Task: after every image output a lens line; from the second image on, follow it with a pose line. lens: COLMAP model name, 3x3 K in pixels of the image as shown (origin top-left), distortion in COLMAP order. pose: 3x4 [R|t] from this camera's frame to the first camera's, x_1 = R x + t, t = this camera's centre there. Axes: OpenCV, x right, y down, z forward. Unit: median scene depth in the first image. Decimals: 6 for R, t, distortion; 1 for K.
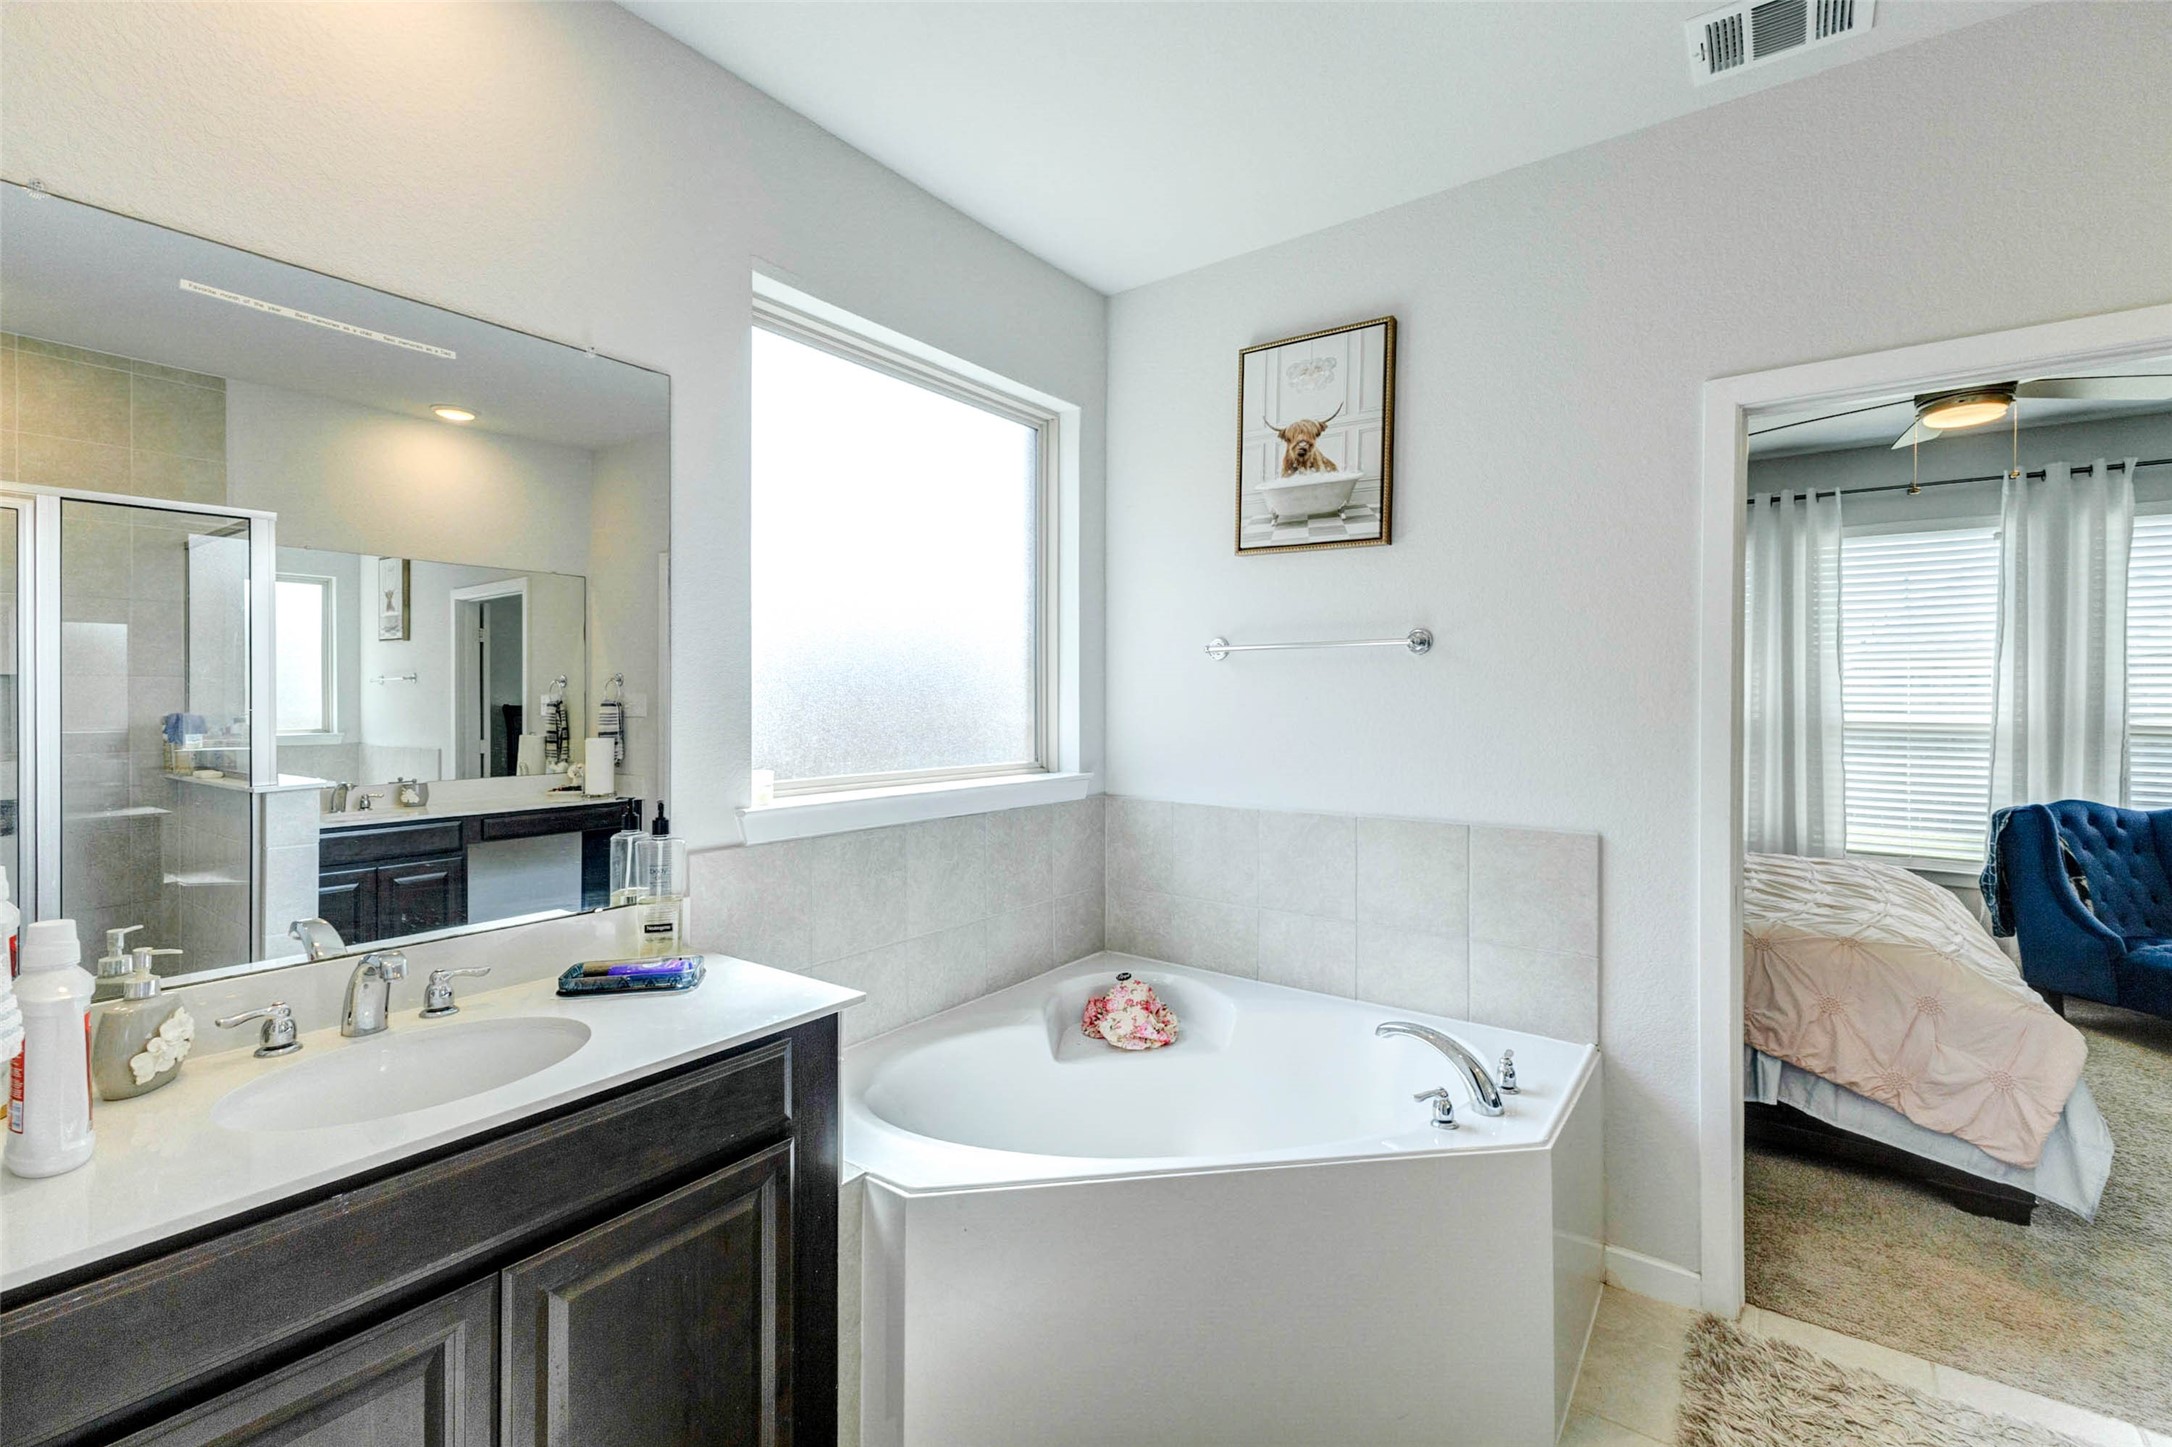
lens RADIAL K [[938.5, 0, 1077.9], [0, 938.5, 707.8], [0, 0, 1]] dist [0.009999, 0.000206]
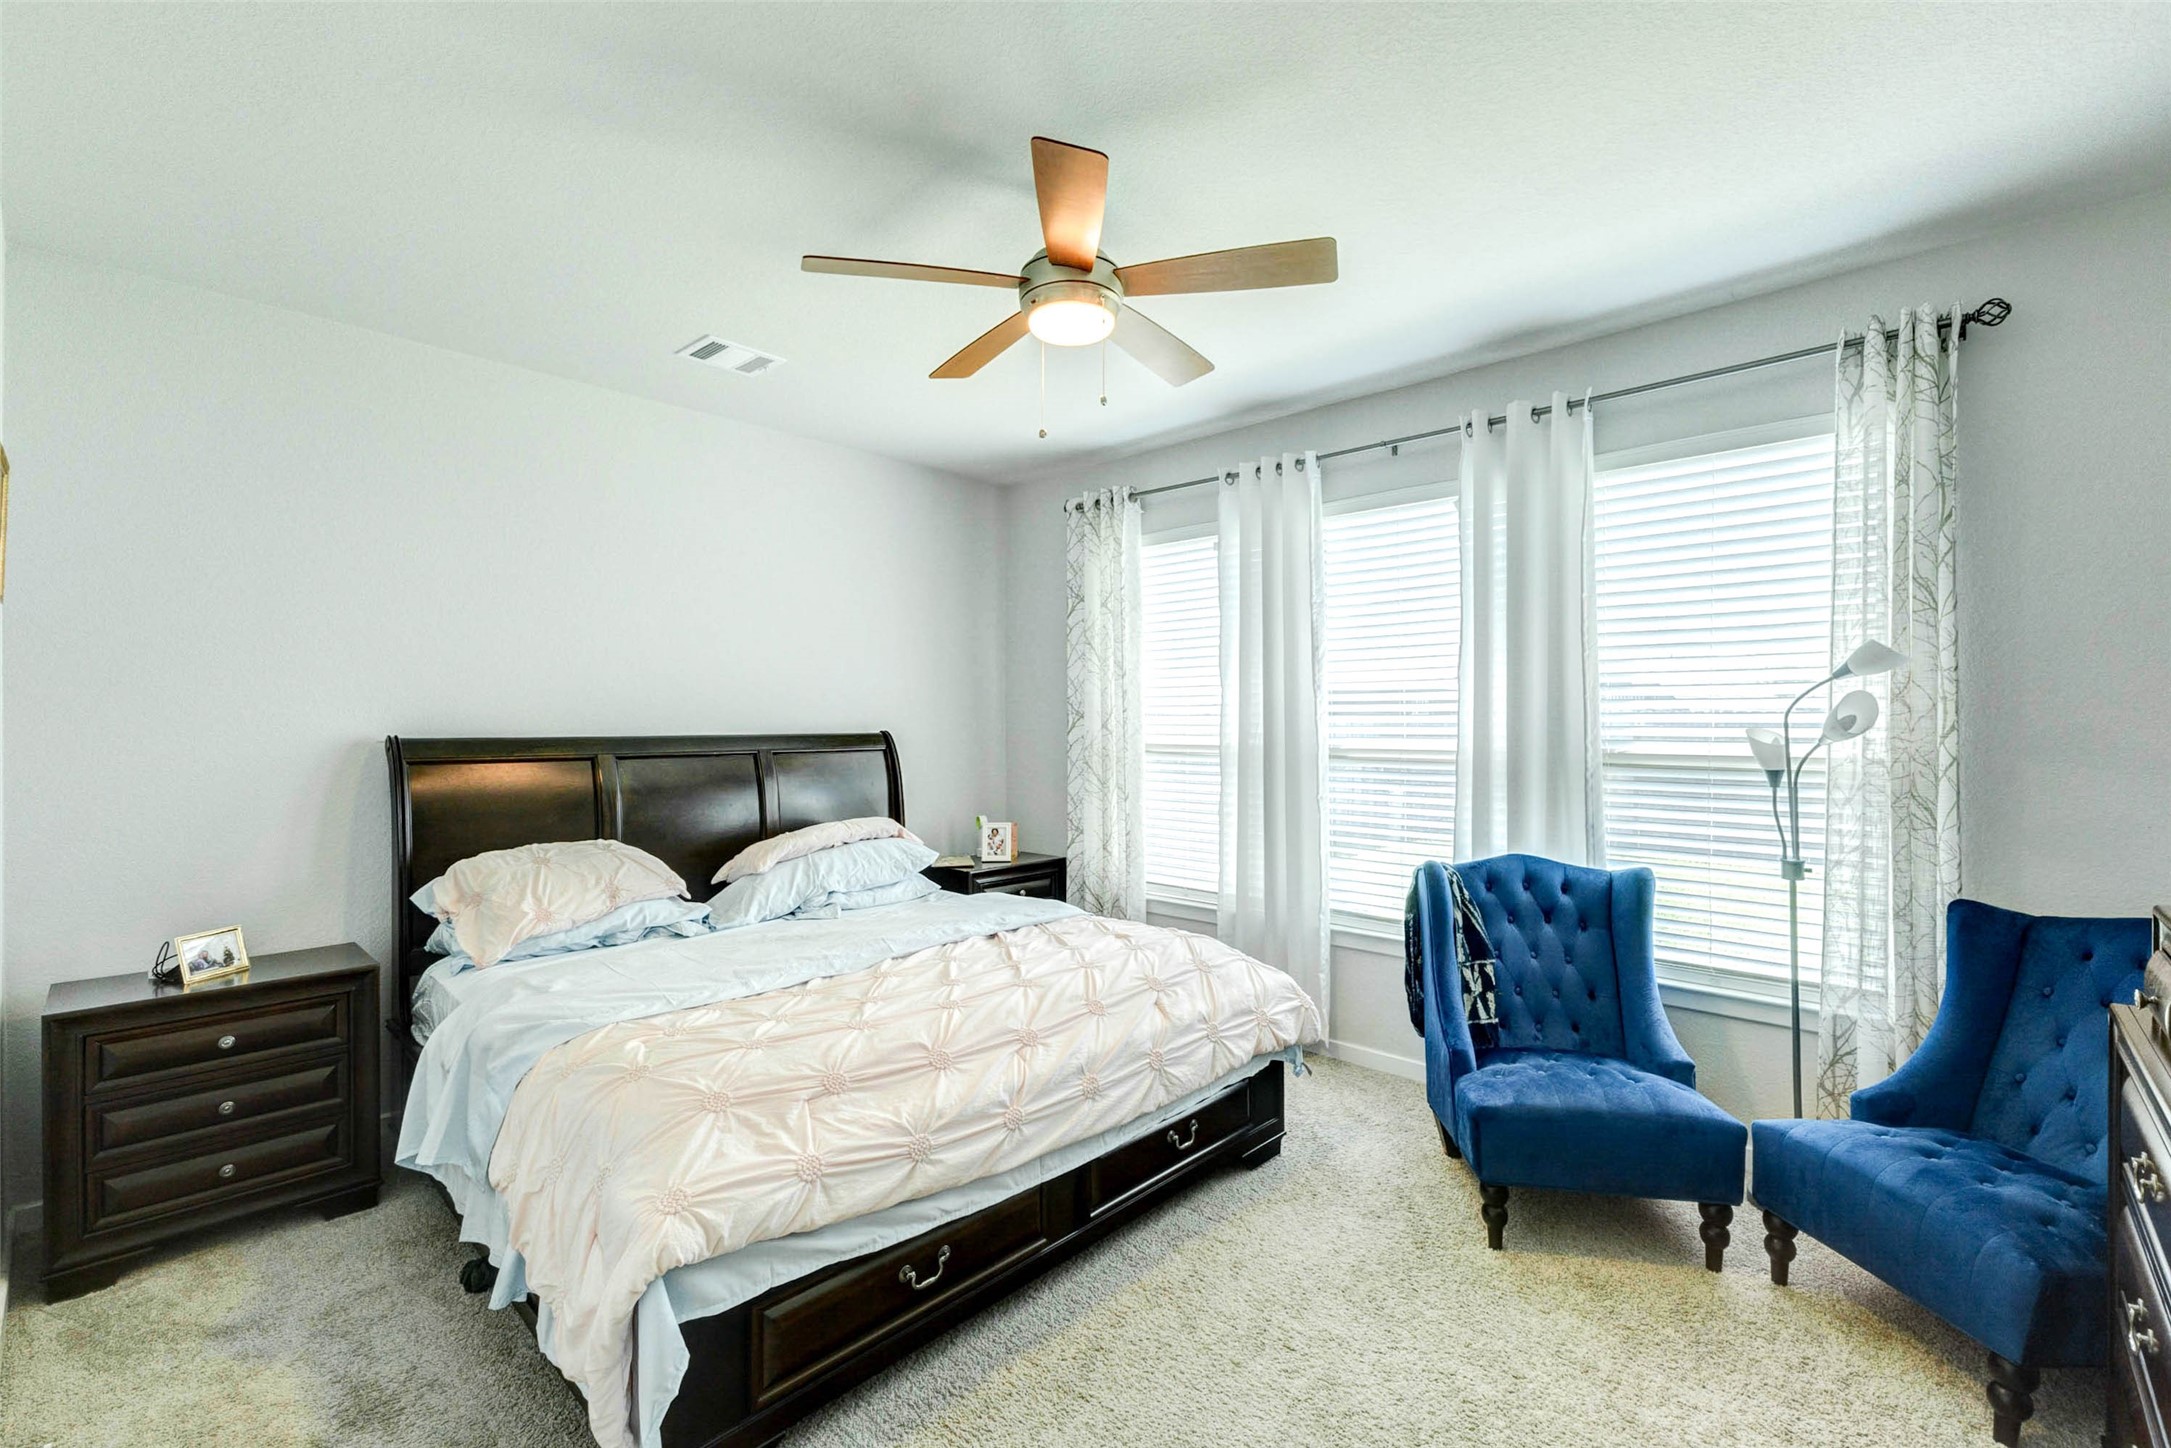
lens RADIAL K [[938.1, 0, 1077.4], [0, 938.1, 708.3], [0, 0, 1]] dist [0.009999, 0.000206]
pose [[0.993393, -0.012643, -0.114063, 1.222298], [0.010152, 0.999698, -0.022393, -0.005127], [0.114312, 0.021087, 0.993221, 0.358738]]
